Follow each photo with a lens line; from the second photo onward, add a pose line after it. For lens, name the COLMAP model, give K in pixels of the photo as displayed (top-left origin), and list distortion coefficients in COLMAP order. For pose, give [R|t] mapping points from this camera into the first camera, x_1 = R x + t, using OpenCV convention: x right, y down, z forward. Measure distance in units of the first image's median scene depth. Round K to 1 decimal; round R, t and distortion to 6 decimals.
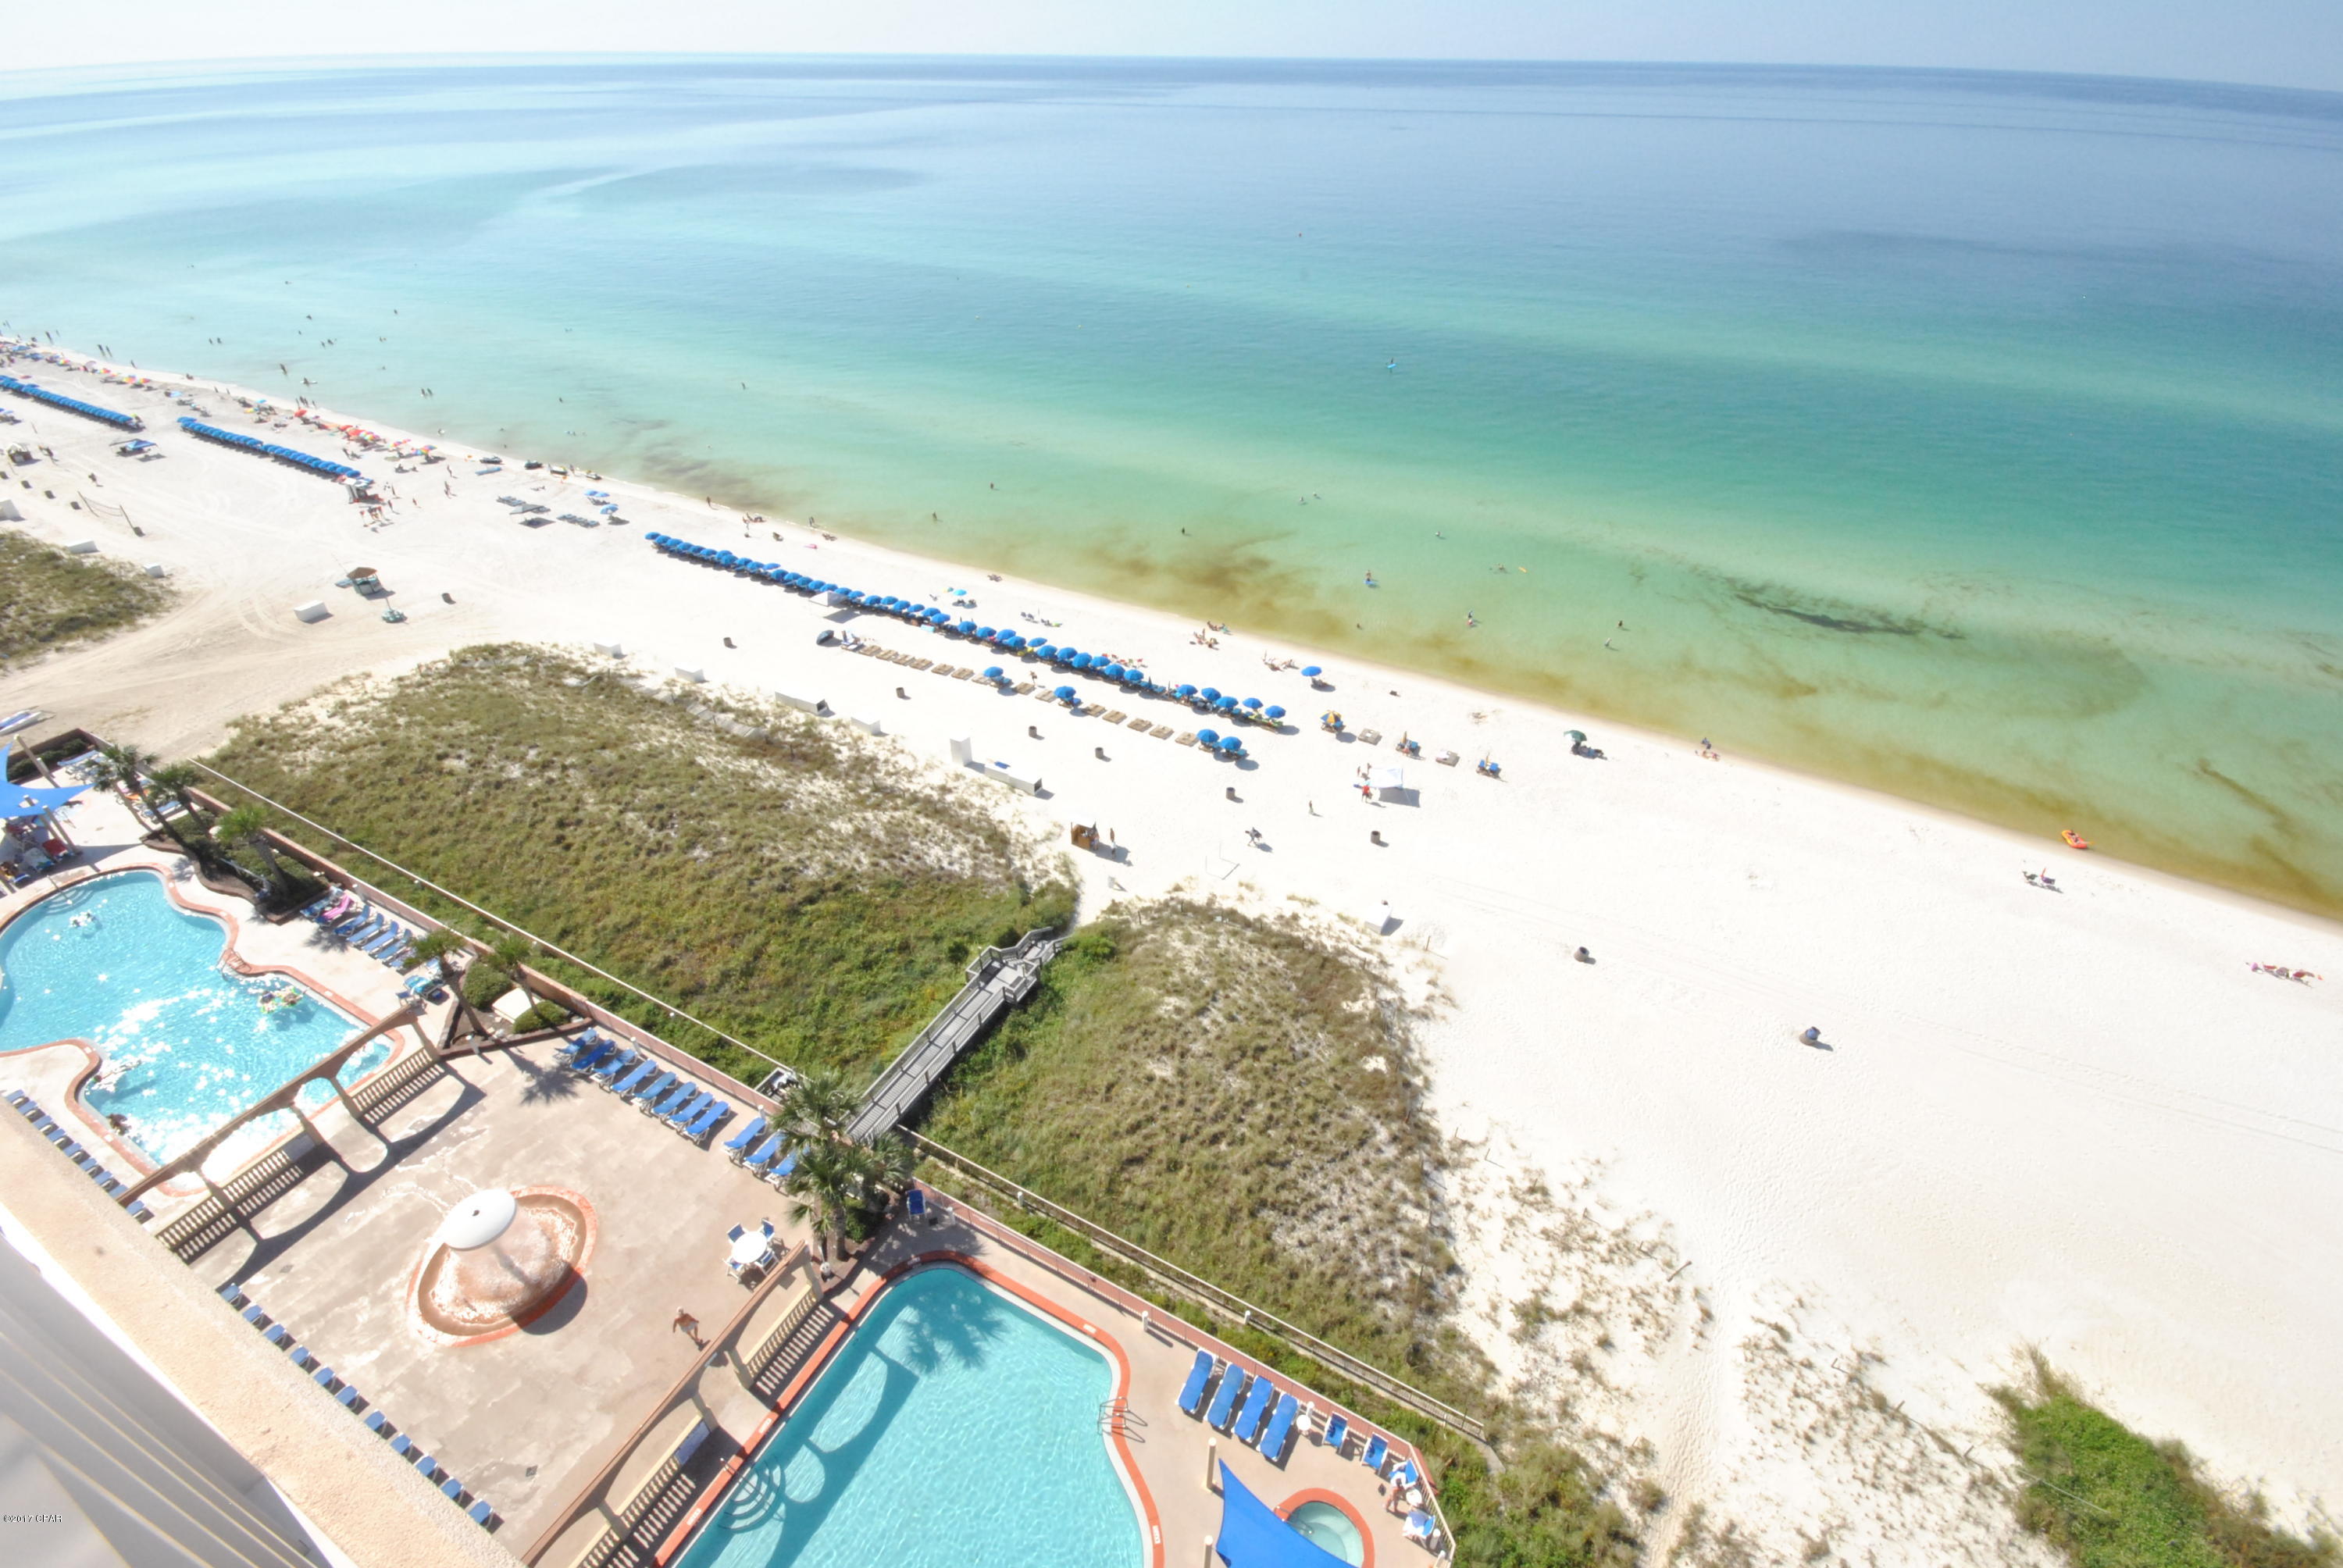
lens RADIAL K [[1013.1, 0, 1175.9], [0, 1013.1, 794.3], [0, 0, 1]] dist [0.013242, -0.015216]
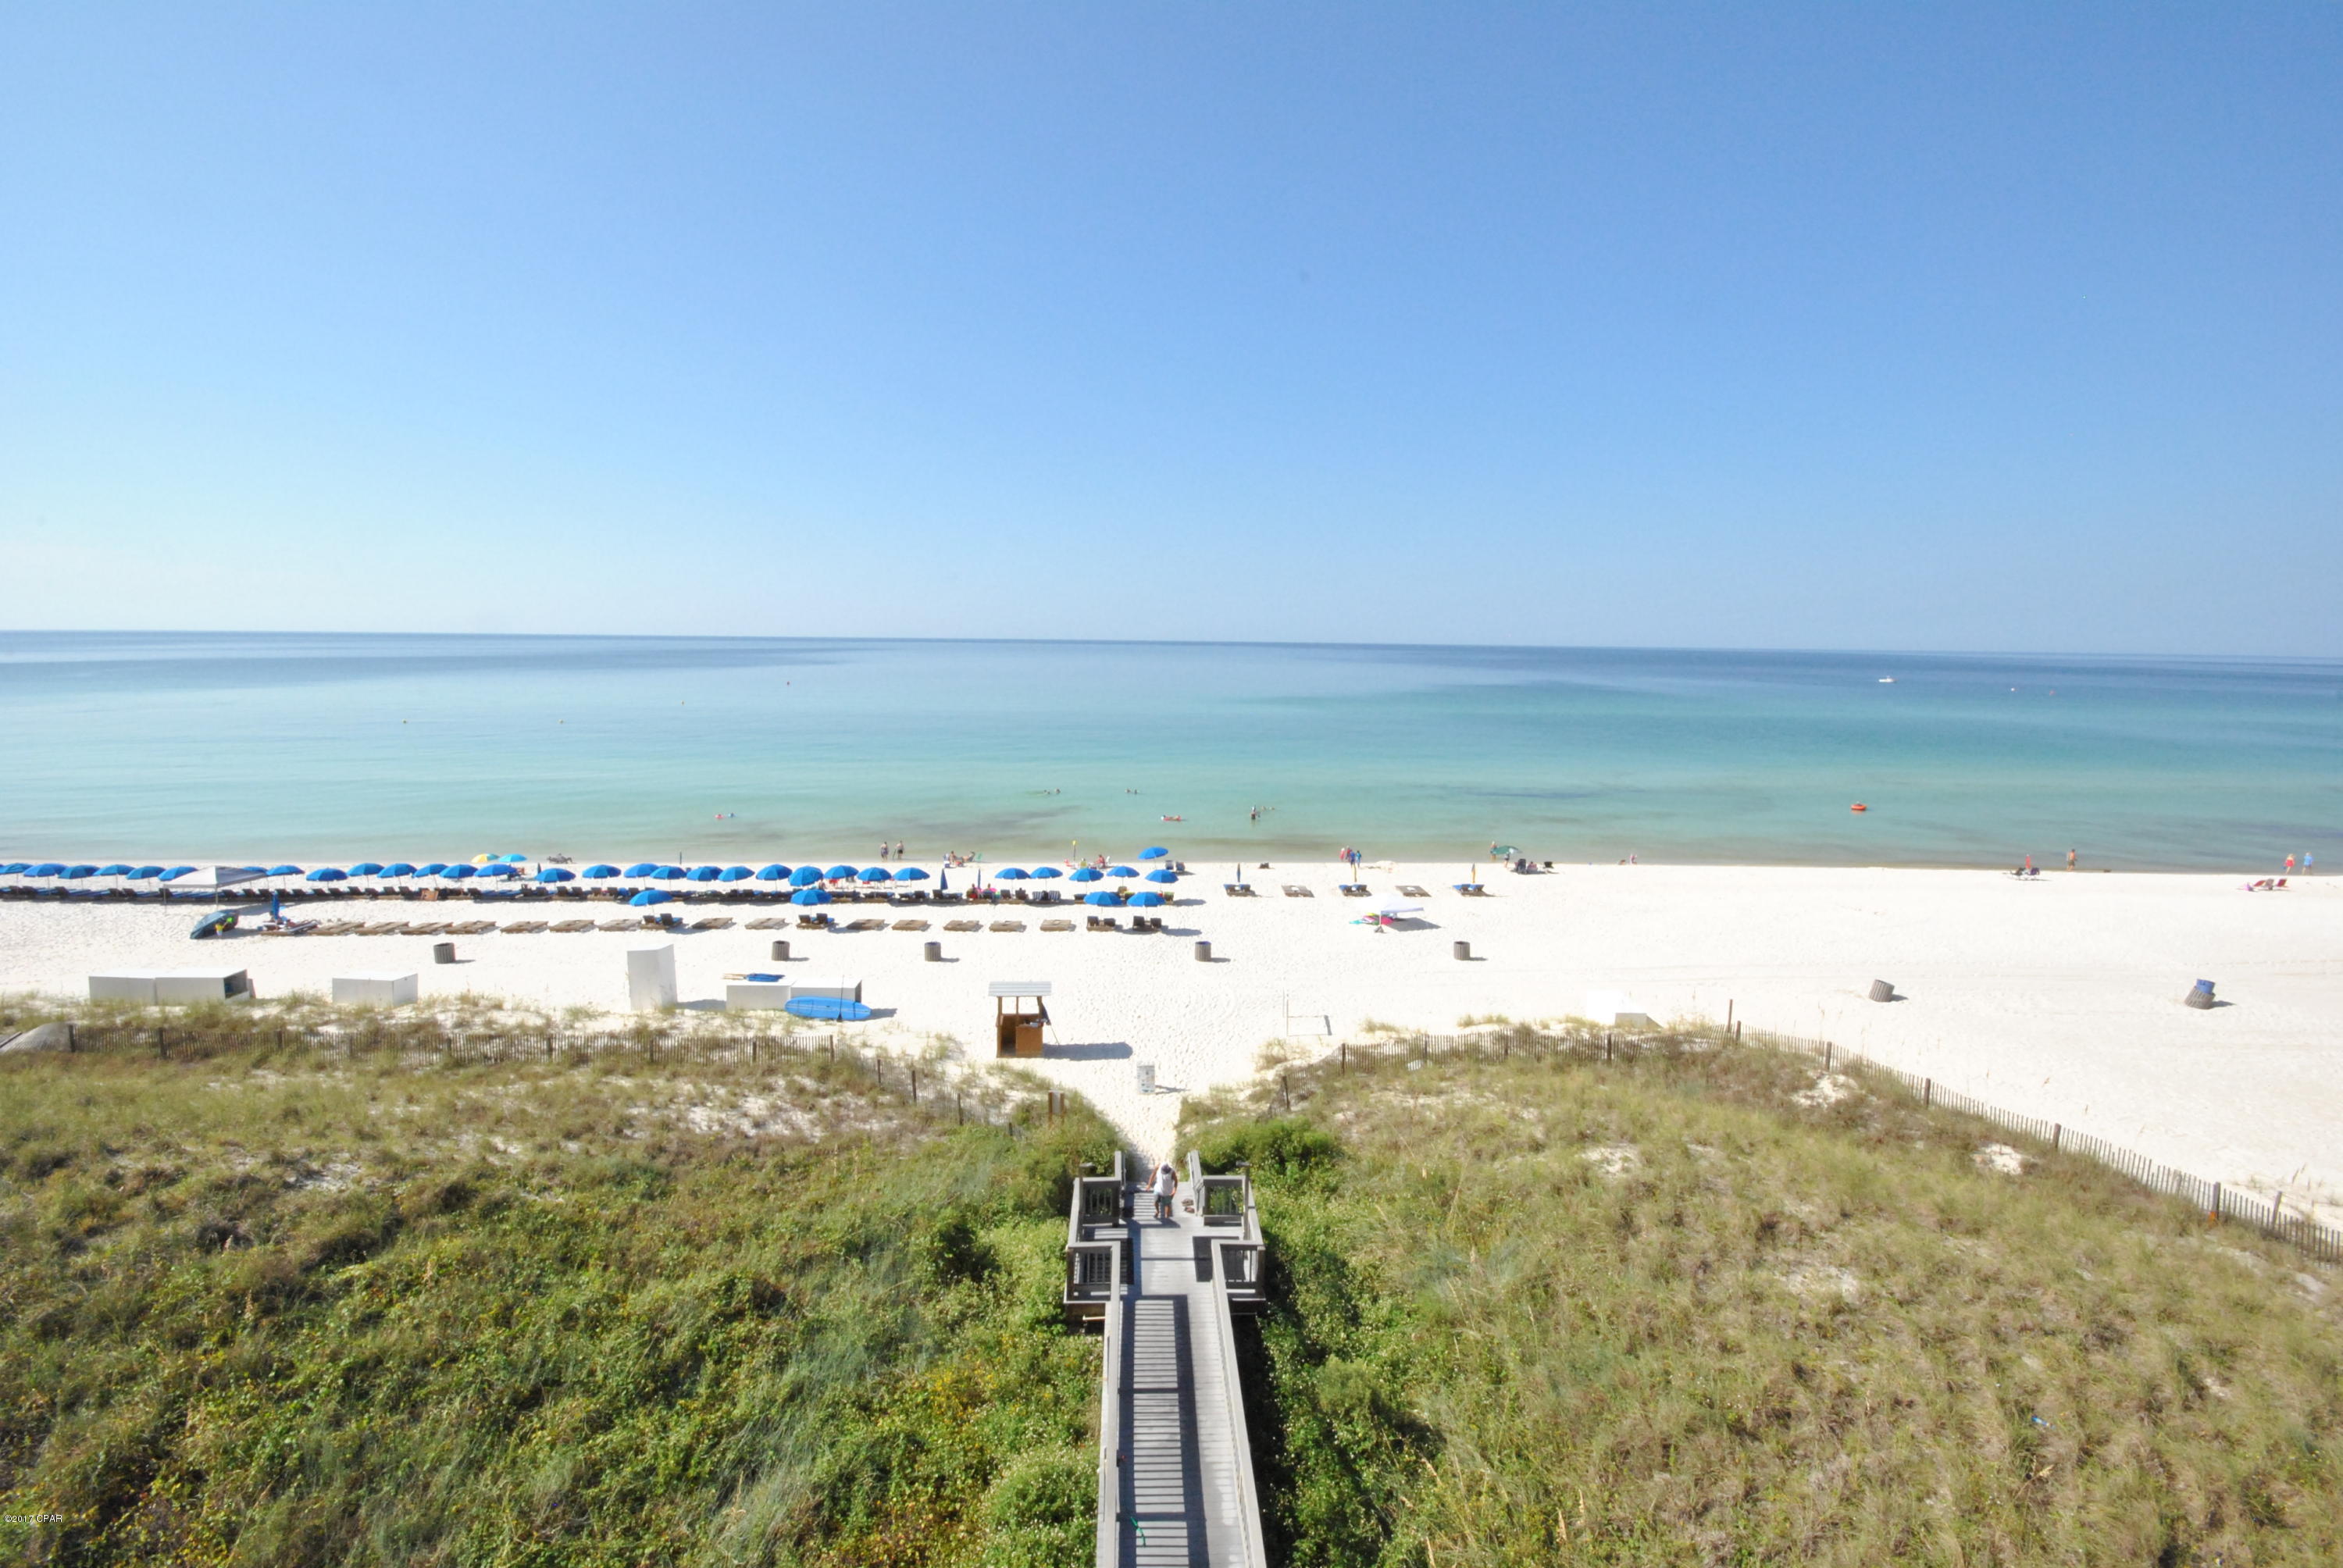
lens RADIAL K [[1013.1, 0, 1175.9], [0, 1013.1, 794.3], [0, 0, 1]] dist [0.013242, -0.015216]
pose [[0.862445, -0.069108, 0.501410, -0.299726], [0.289514, 0.879933, -0.376696, 0.165084], [-0.415175, 0.470045, 0.778902, 0.640620]]
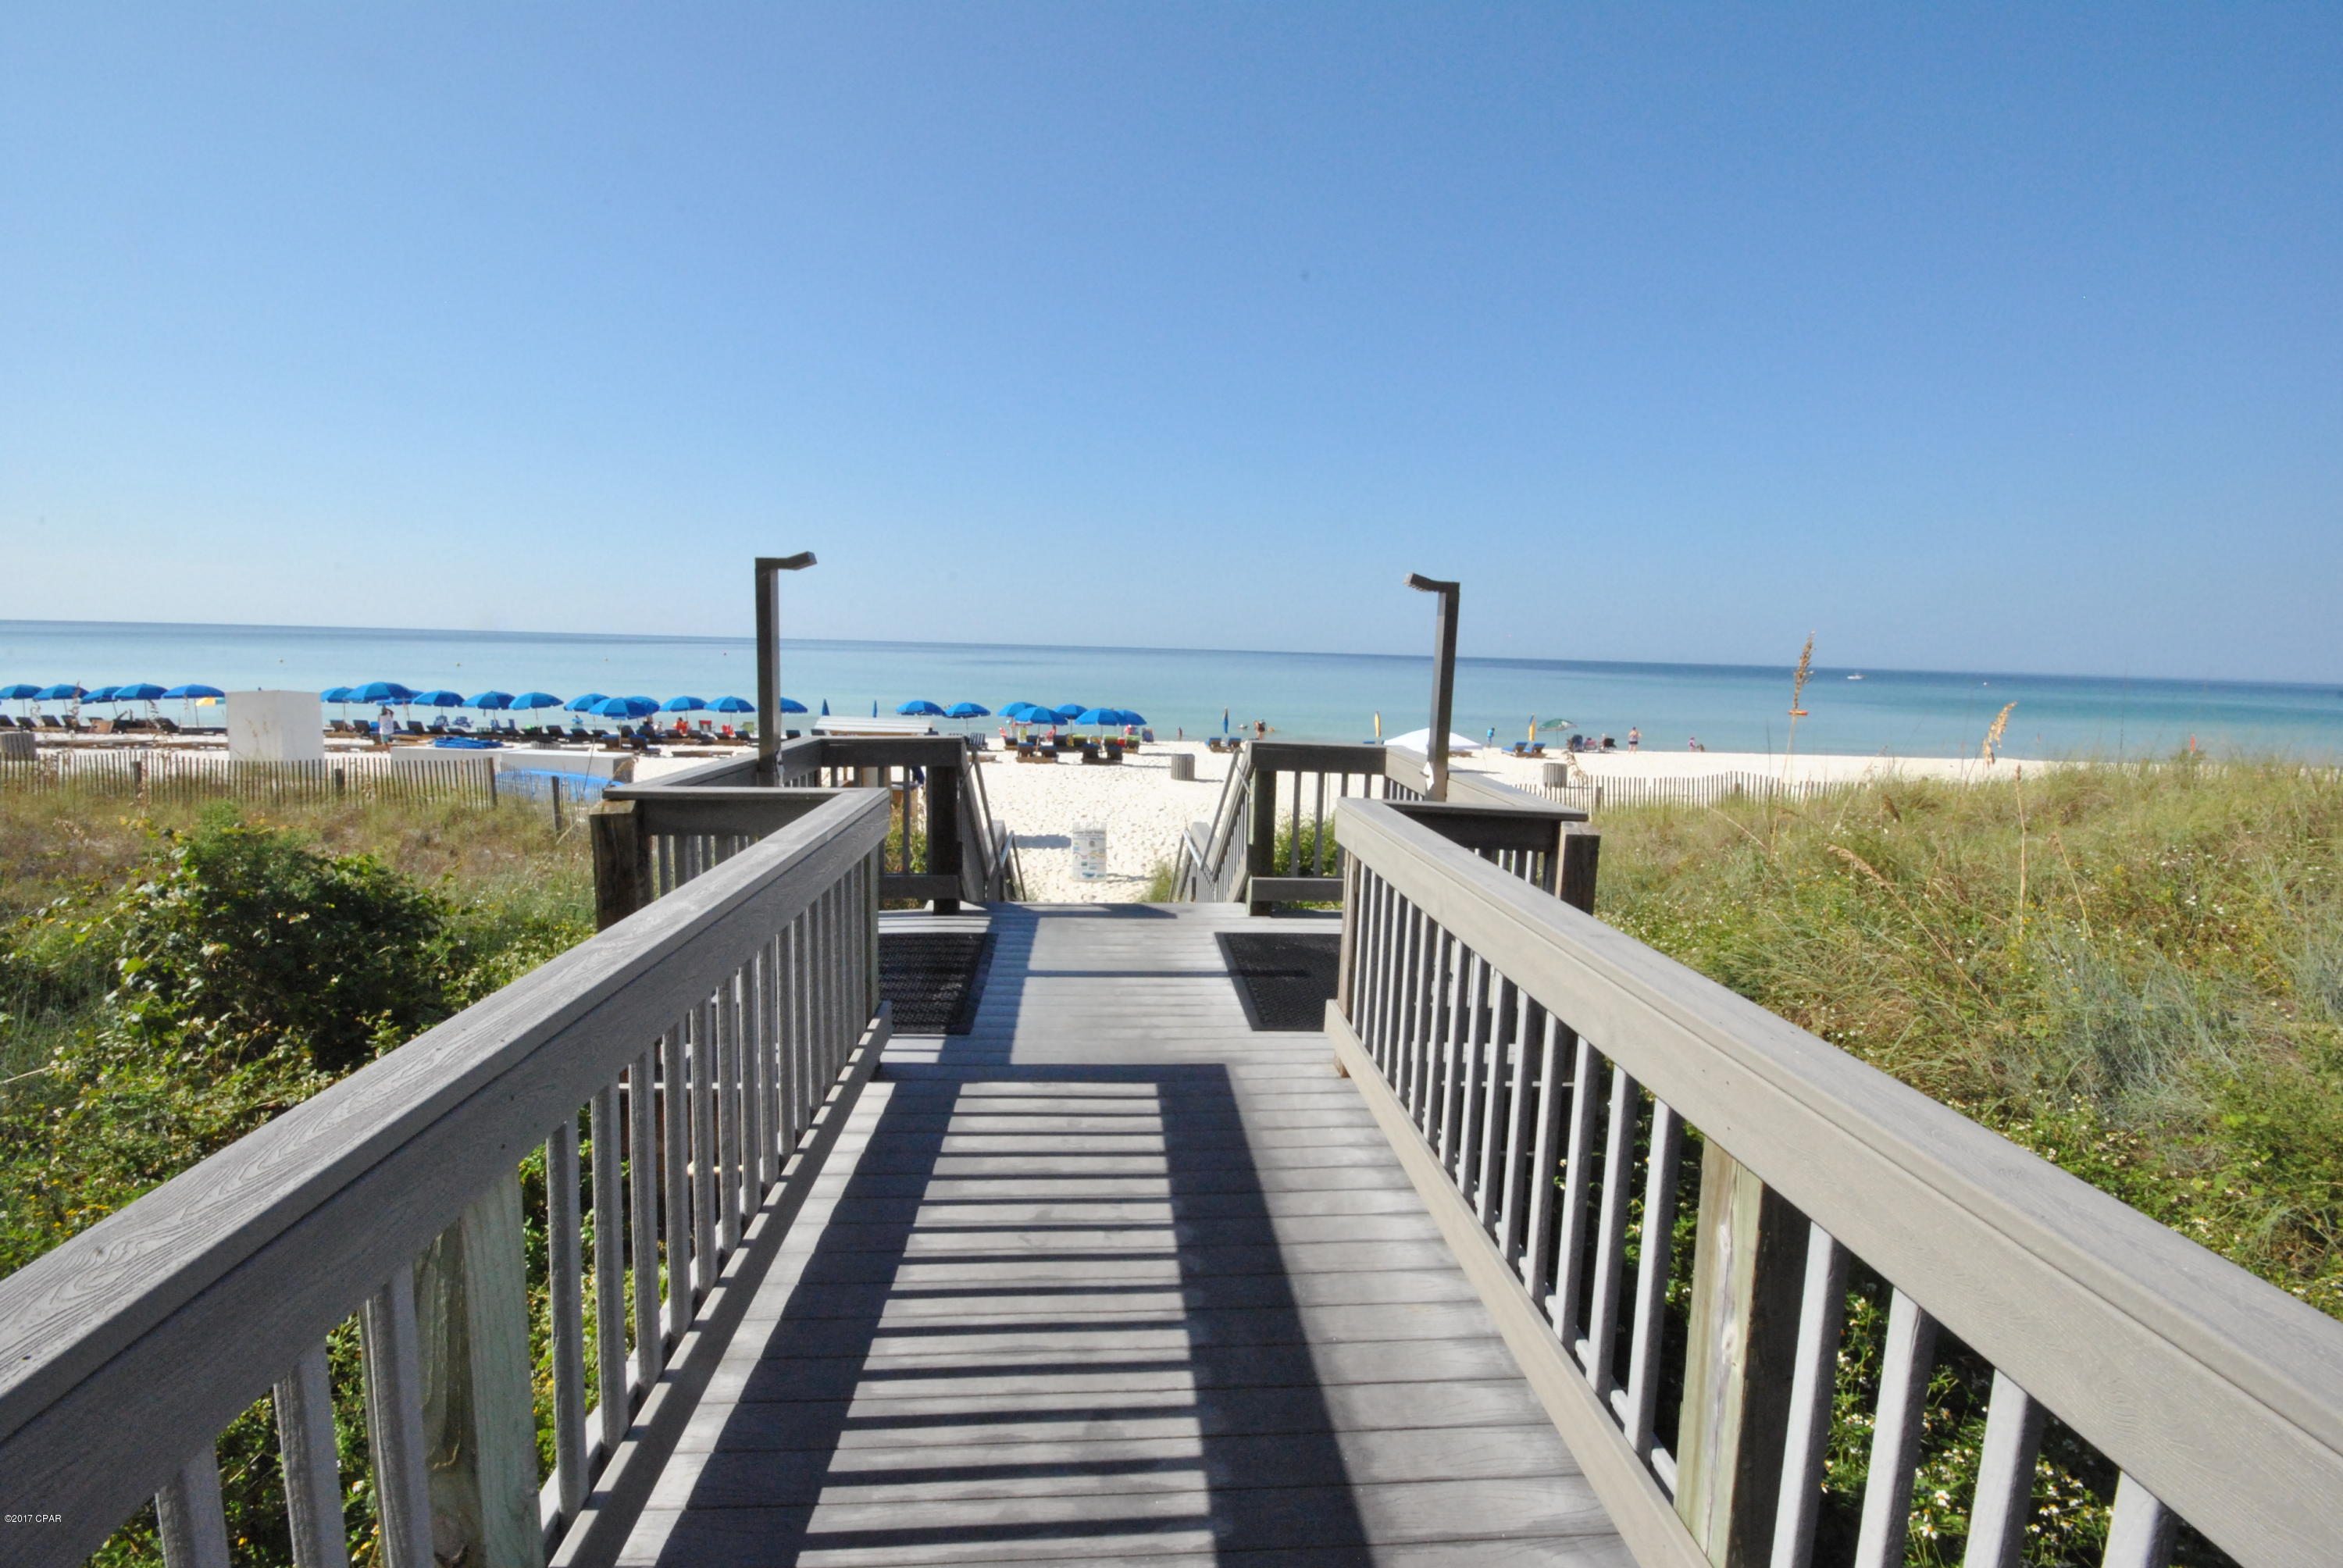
lens RADIAL K [[1013.1, 0, 1175.9], [0, 1013.1, 794.3], [0, 0, 1]] dist [0.013242, -0.015216]
pose [[0.844375, -0.059794, 0.532405, -0.199857], [0.296200, 0.880165, -0.370913, 0.190230], [-0.446426, 0.470888, 0.760900, 0.869339]]
